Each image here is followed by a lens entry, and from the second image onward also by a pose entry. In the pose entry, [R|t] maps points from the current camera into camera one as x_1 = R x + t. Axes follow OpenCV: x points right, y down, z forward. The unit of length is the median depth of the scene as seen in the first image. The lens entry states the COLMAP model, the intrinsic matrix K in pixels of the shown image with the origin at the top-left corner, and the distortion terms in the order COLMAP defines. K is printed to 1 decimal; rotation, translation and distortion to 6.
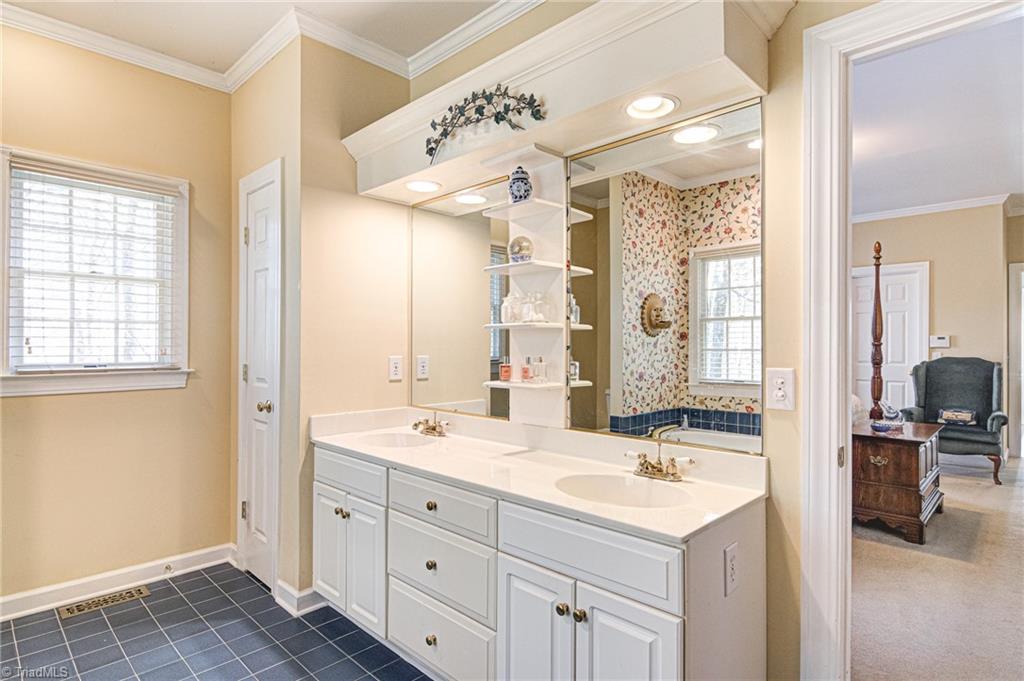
lens RADIAL K [[531.5, 0, 514.6], [0, 531.5, 346.9], [0, 0, 1]] dist [-0.001341, -0.006520]
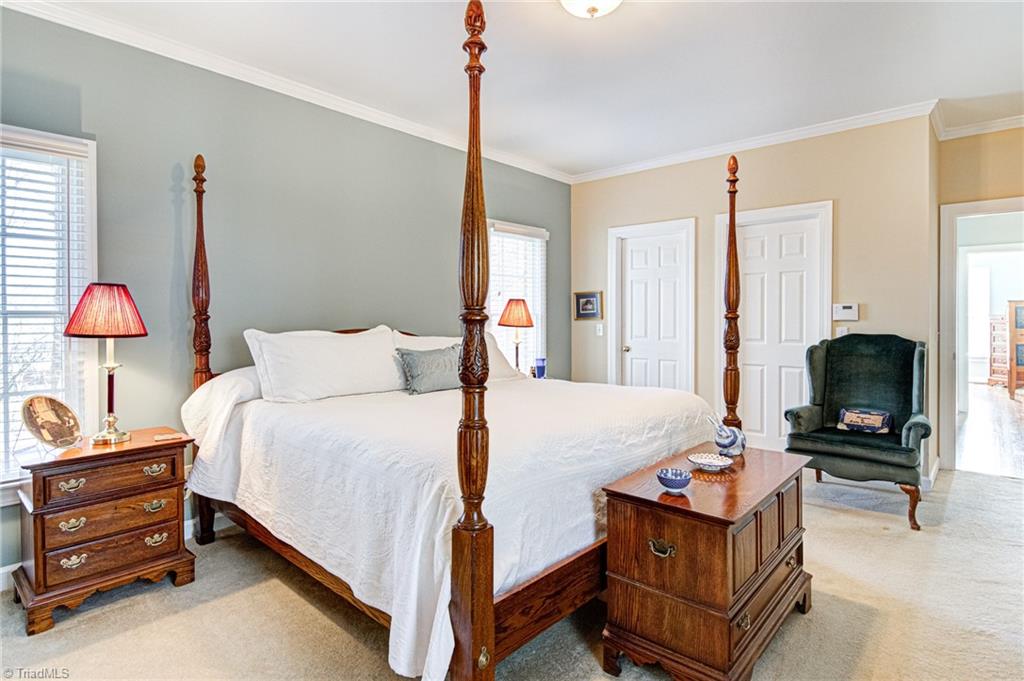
lens RADIAL K [[531.5, 0, 508.9], [0, 531.5, 329.8], [0, 0, 1]] dist [-0.001341, -0.006520]
pose [[0.998890, -0.010033, 0.046022, 0.332193], [0.009256, 0.999812, 0.017055, -0.002820], [-0.046184, -0.016610, 0.998795, 0.321108]]
